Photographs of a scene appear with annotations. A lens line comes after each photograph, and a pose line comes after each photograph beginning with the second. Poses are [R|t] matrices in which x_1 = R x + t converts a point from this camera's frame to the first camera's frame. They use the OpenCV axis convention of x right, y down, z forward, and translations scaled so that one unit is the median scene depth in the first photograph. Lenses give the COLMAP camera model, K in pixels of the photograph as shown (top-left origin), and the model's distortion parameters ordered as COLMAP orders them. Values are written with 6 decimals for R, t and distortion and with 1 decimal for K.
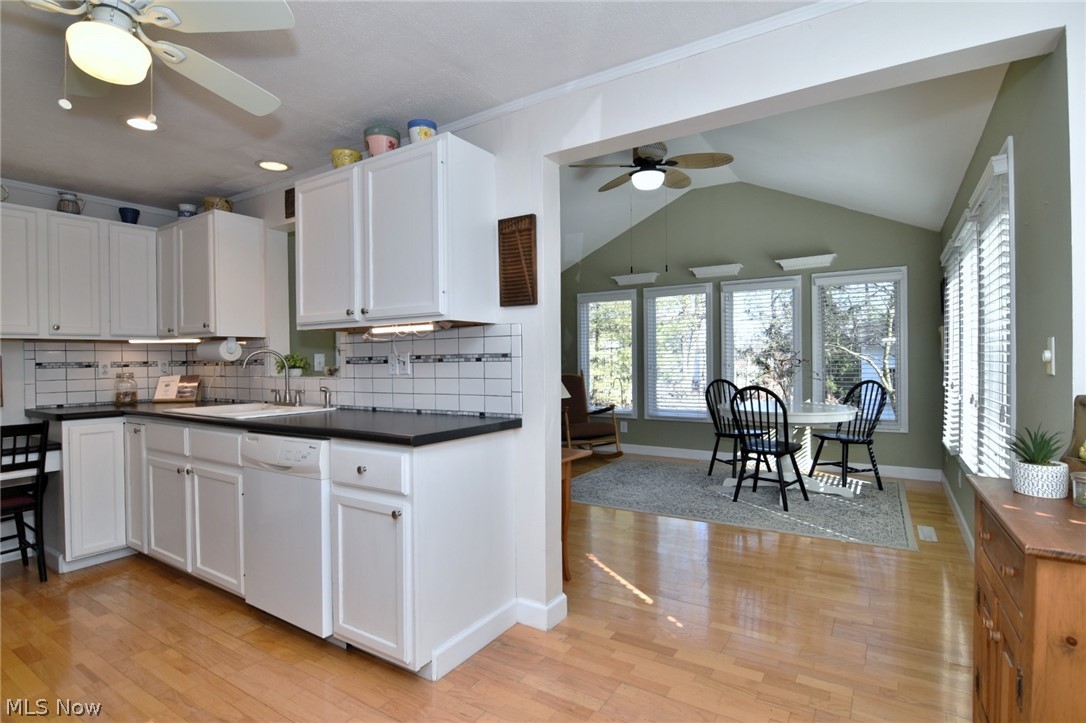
lens RADIAL K [[542.8, 0, 545.2], [0, 542.8, 364.5], [0, 0, 1]] dist [0.006015, -0.019148]
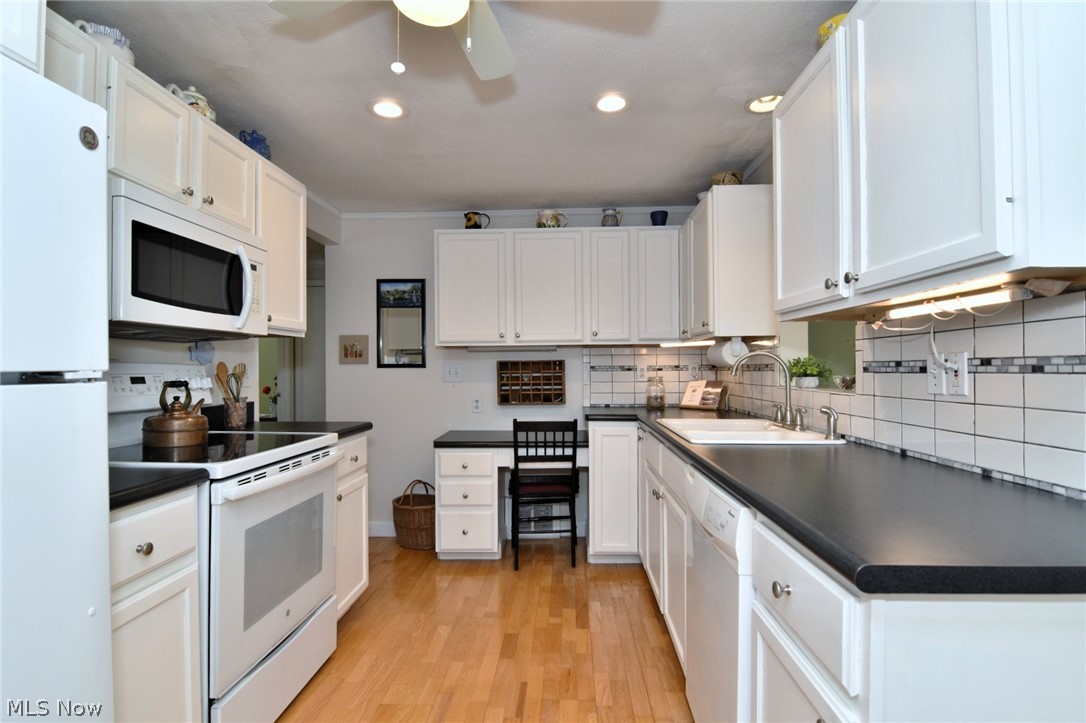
lens RADIAL K [[542.8, 0, 545.2], [0, 542.8, 364.5], [0, 0, 1]] dist [0.006015, -0.019148]
pose [[0.502875, 0.005822, -0.864339, -0.011979], [-0.010096, 0.999949, 0.000862, -0.006884], [0.864300, 0.008293, 0.502908, 0.377300]]
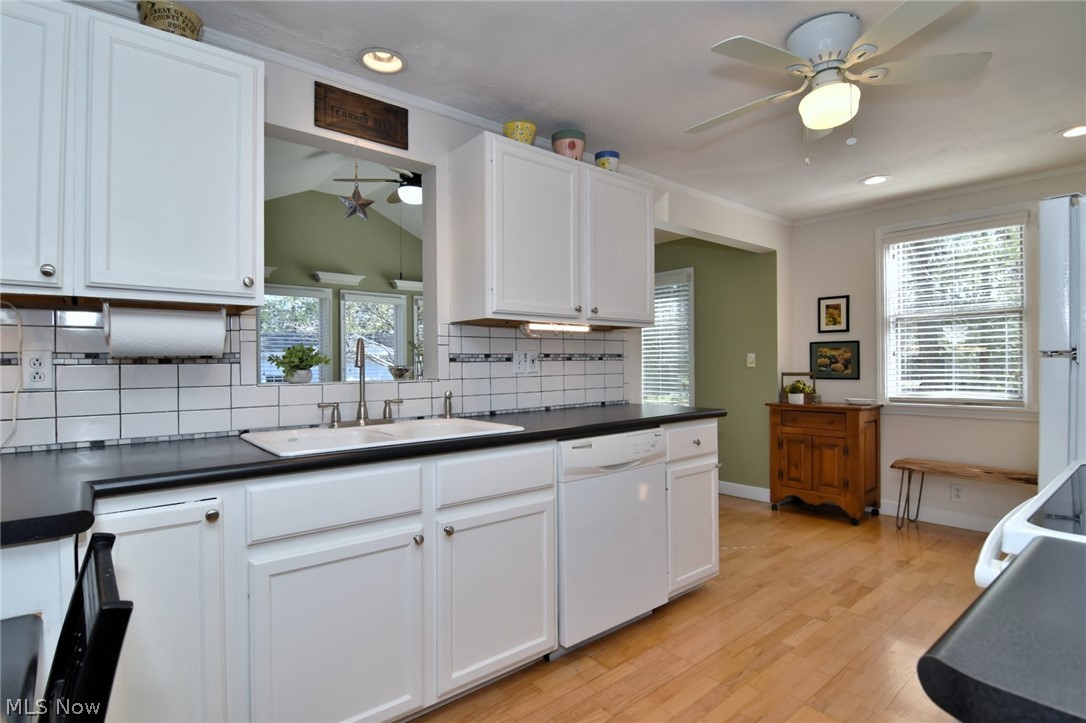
lens RADIAL K [[542.8, 0, 545.2], [0, 542.8, 364.5], [0, 0, 1]] dist [0.006015, -0.019148]
pose [[0.292748, 0.006573, 0.956167, -1.110681], [0.011033, 0.999887, -0.010251, 0.012699], [-0.956126, 0.013551, 0.292642, 0.642187]]
